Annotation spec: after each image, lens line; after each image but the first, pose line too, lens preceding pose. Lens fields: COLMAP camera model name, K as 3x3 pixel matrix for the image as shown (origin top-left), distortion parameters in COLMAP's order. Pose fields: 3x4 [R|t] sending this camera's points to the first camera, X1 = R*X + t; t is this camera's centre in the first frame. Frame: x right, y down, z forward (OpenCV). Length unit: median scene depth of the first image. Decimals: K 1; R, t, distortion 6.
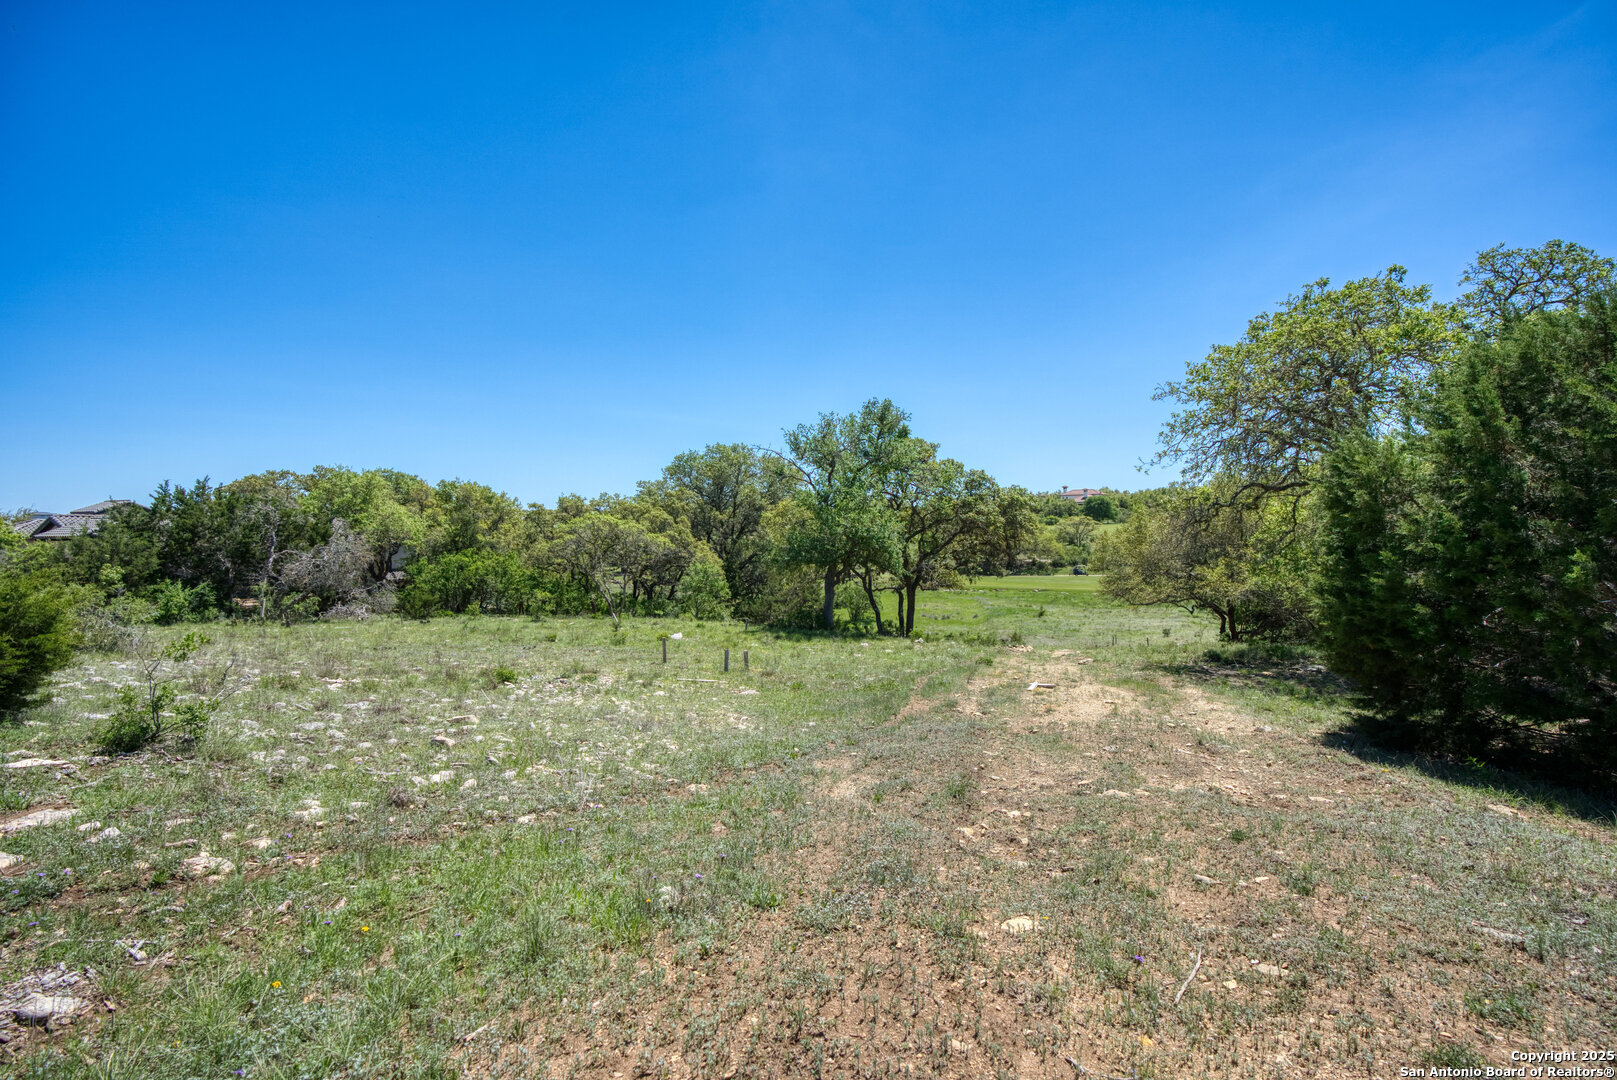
lens RADIAL K [[733.3, 0, 810.6], [0, 733.3, 536.1], [0, 0, 1]] dist [-0.001702, 0.000468]
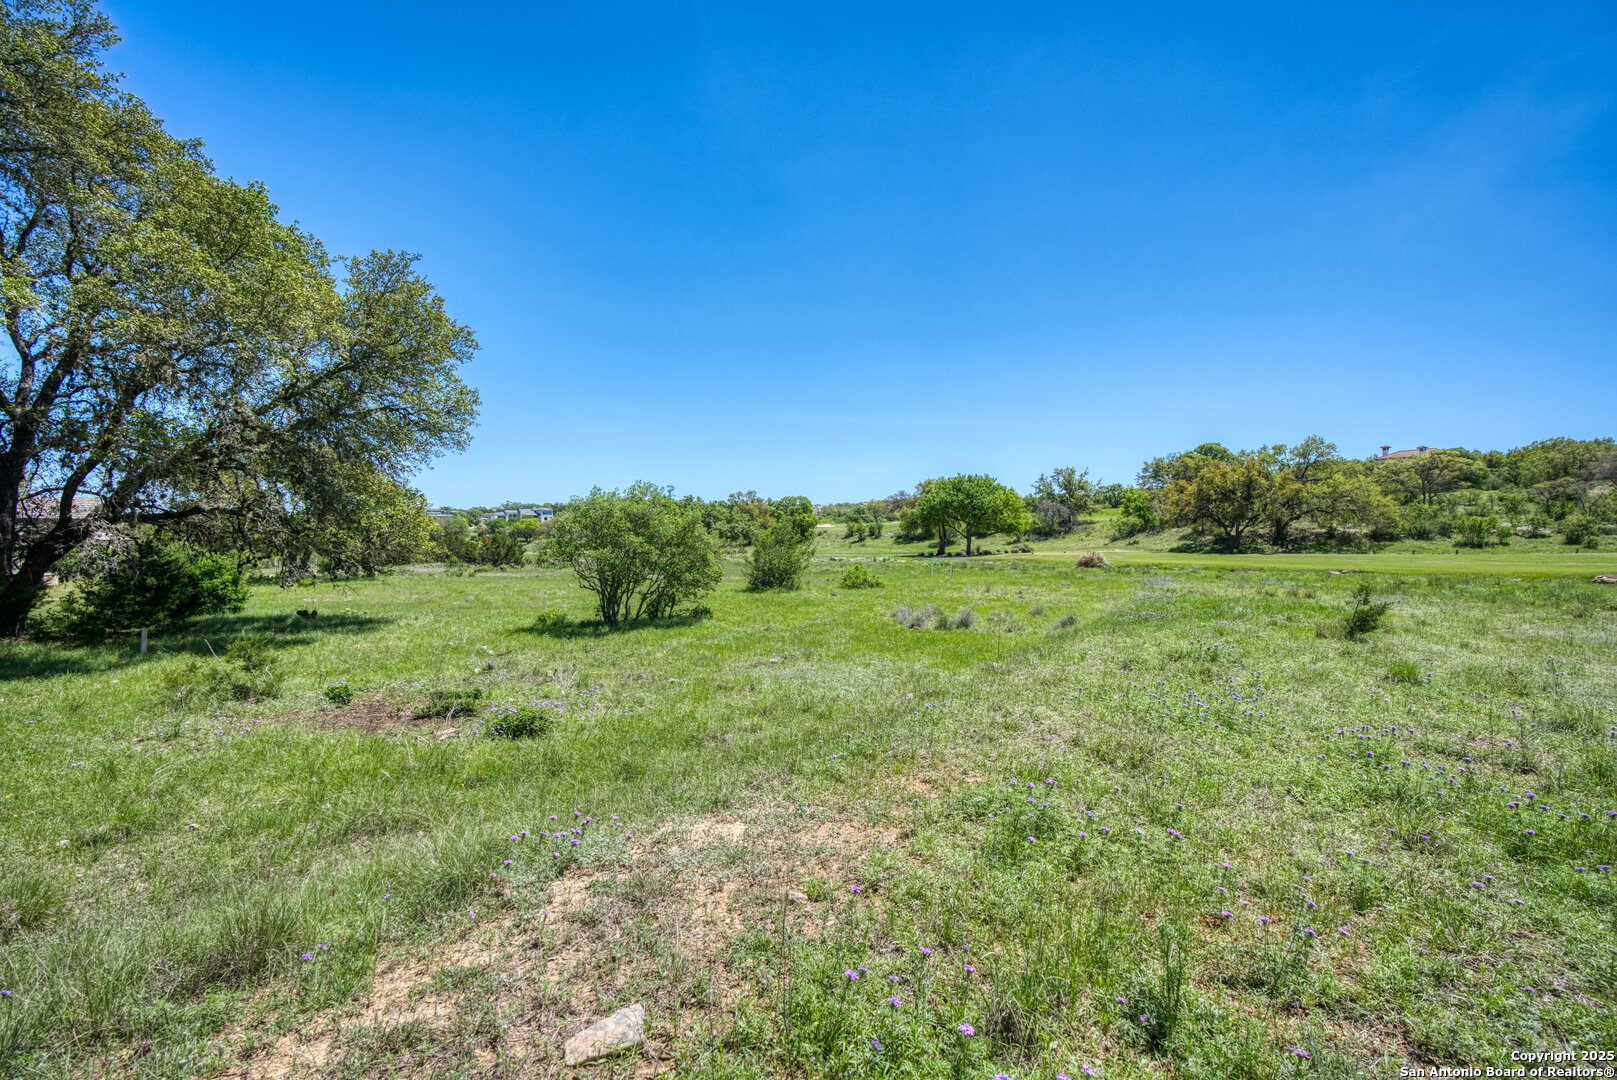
lens RADIAL K [[733.3, 0, 809.7], [0, 733.3, 540.0], [0, 0, 1]] dist [-0.001702, 0.000468]
pose [[0.947995, 0.009612, -0.318141, 0.112340], [-0.006893, 0.999929, 0.009671, 0.039561], [0.318212, -0.006975, 0.947994, 0.365101]]
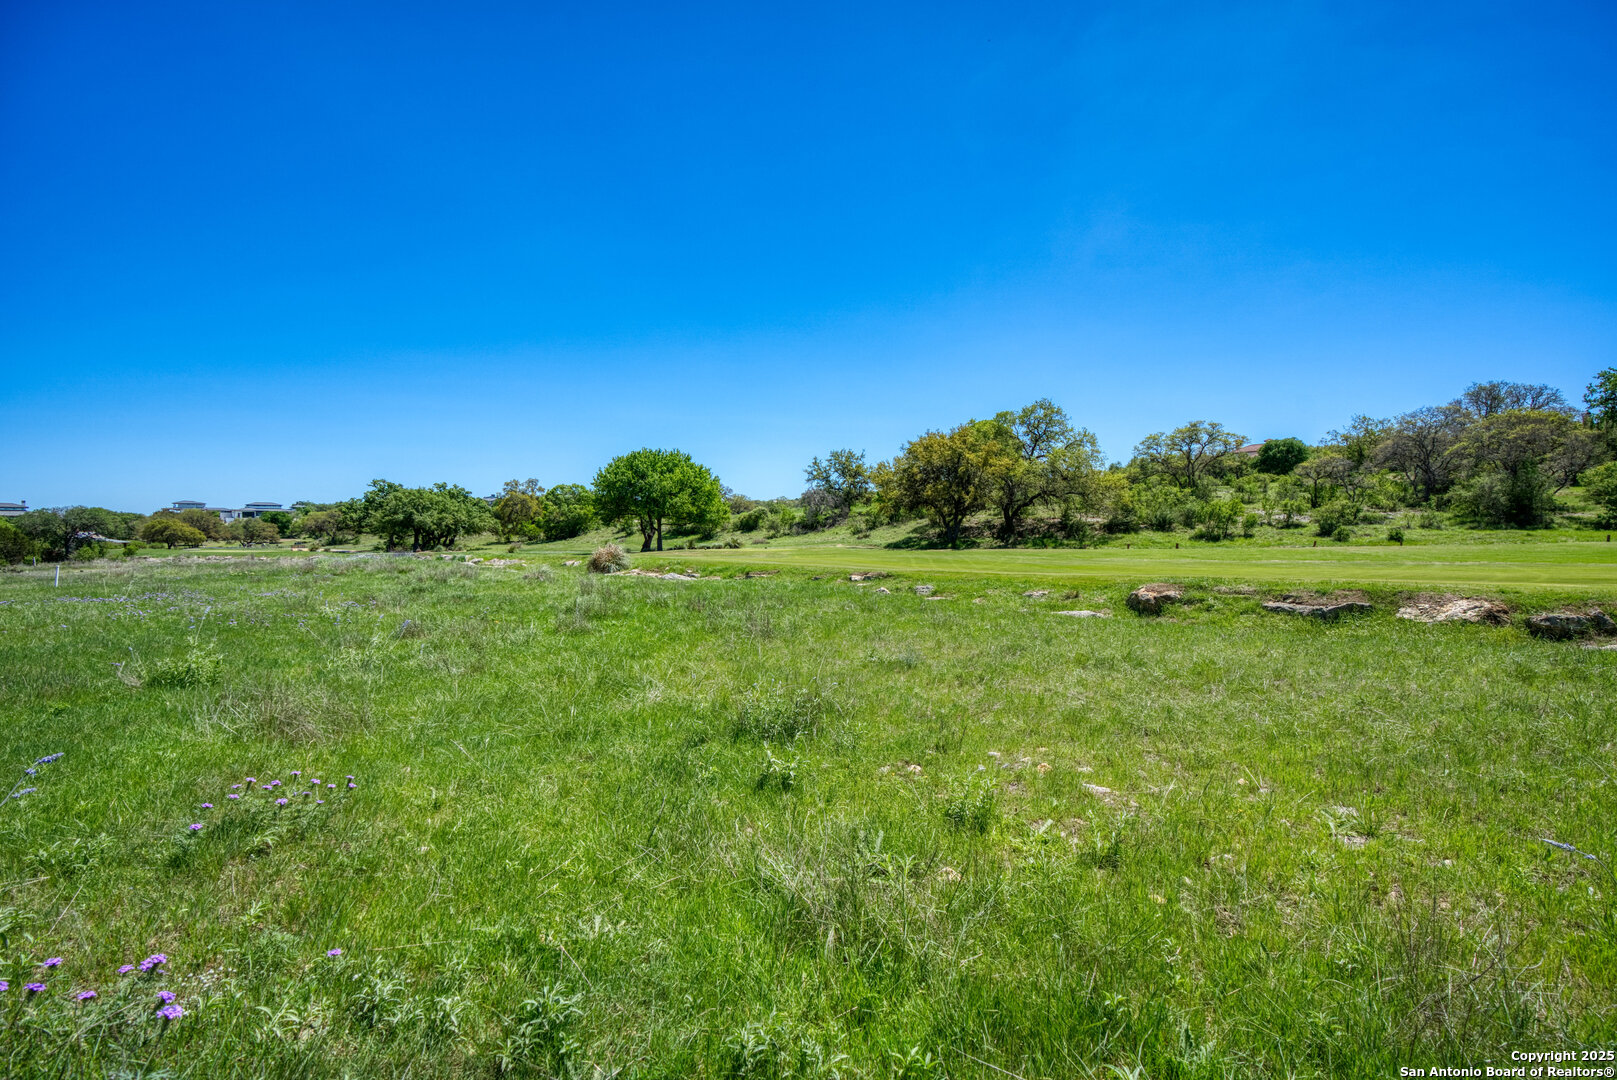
lens RADIAL K [[733.3, 0, 811.9], [0, 733.3, 536.5], [0, 0, 1]] dist [-0.001702, 0.000468]
pose [[0.972321, 0.009659, -0.233450, 0.264586], [-0.008672, 0.999949, 0.005253, 0.043955], [0.233489, -0.003083, 0.972355, 0.553942]]
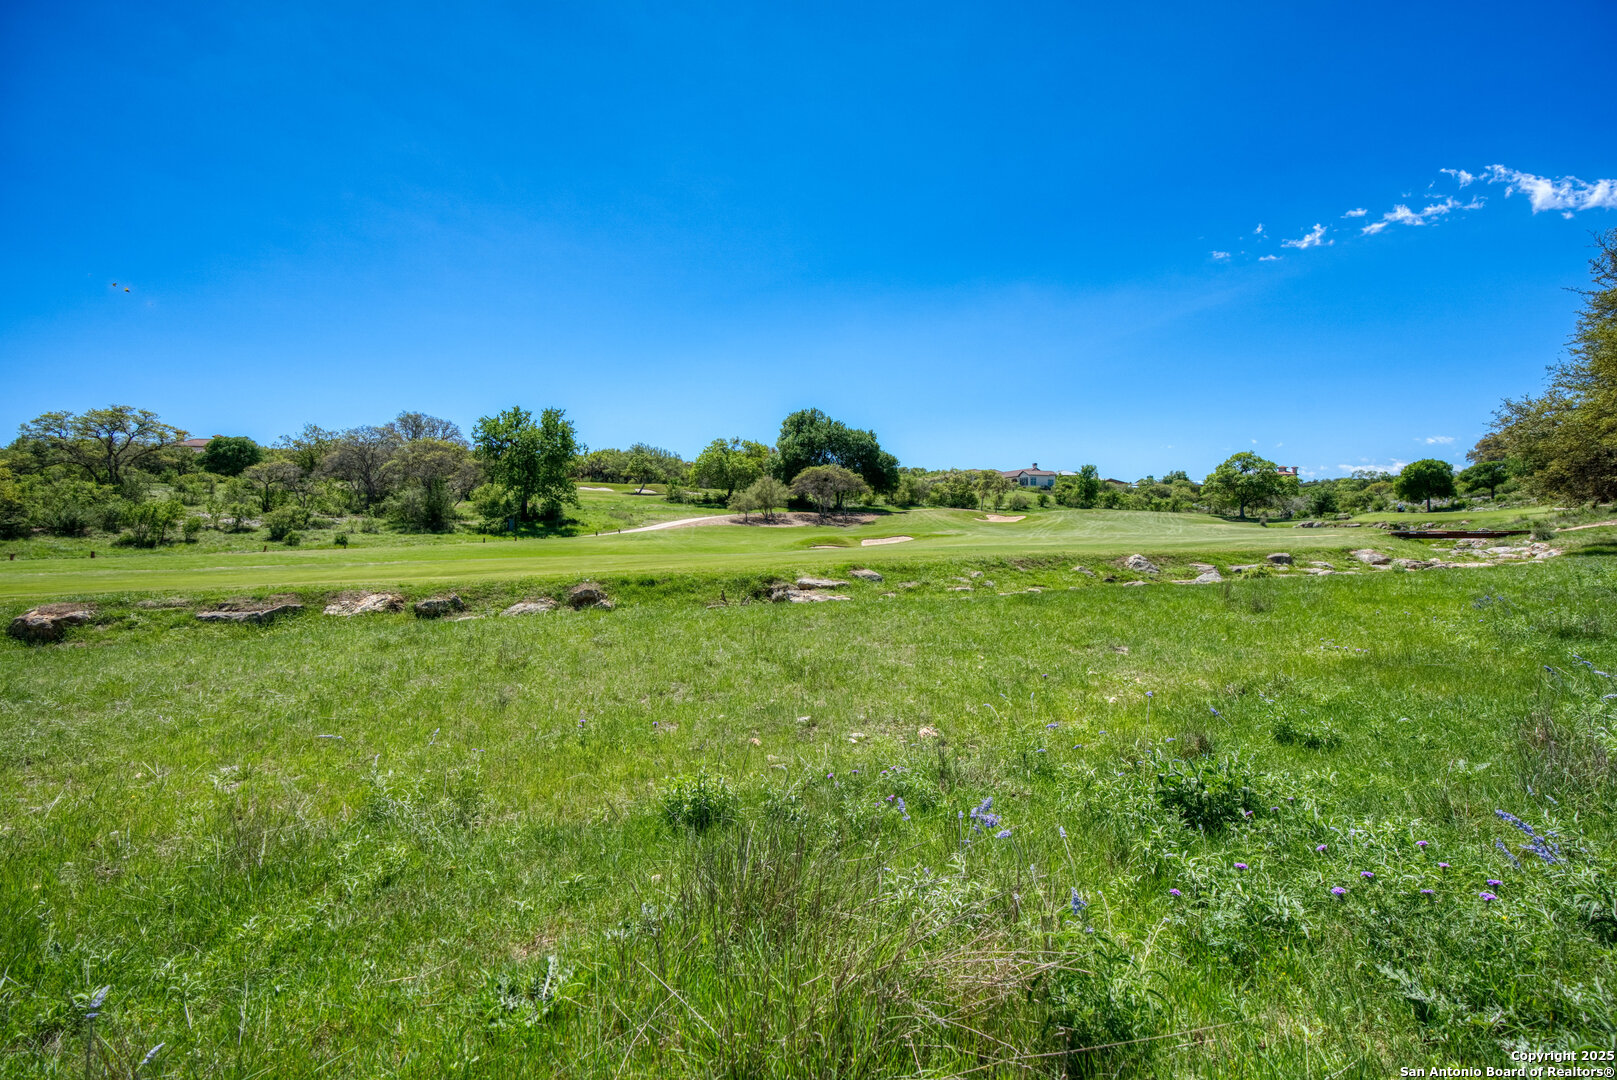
lens RADIAL K [[733.3, 0, 808.6], [0, 733.3, 534.2], [0, 0, 1]] dist [-0.001702, 0.000468]
pose [[0.541708, 0.005048, 0.840552, 0.263196], [0.001441, 0.999975, -0.006934, 0.043198], [-0.840566, 0.004968, 0.541687, 0.543974]]
